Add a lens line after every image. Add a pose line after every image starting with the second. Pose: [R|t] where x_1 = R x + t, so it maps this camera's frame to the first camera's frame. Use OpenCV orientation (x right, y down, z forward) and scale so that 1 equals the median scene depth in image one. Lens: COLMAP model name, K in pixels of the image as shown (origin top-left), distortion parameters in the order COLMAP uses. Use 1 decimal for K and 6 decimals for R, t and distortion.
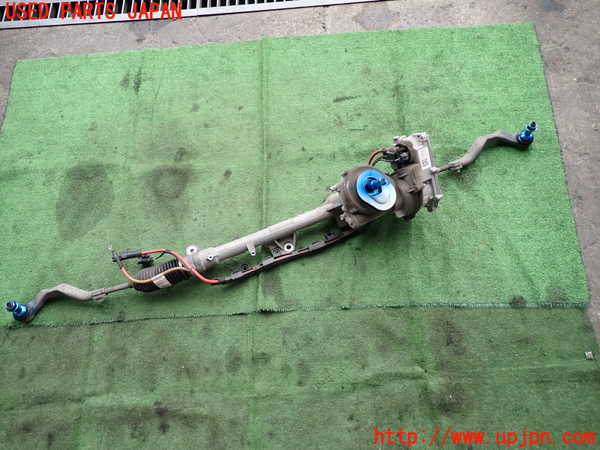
lens RADIAL K [[449.7, 0, 300.0], [0, 449.7, 225.0], [0, 0, 1]] dist [0.015777, -0.006604]
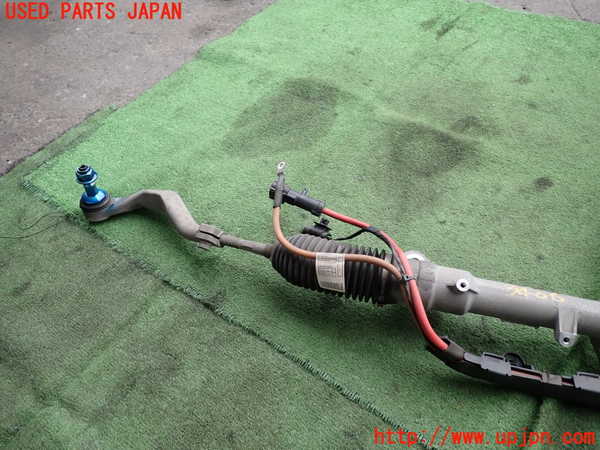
lens RADIAL K [[449.7, 0, 300.0], [0, 449.7, 225.0], [0, 0, 1]] dist [0.015777, -0.006604]
pose [[0.794572, 0.466014, -0.389213, -0.166037], [-0.556173, 0.815780, -0.158664, 0.155969], [0.243573, 0.342540, 0.907380, 0.529268]]
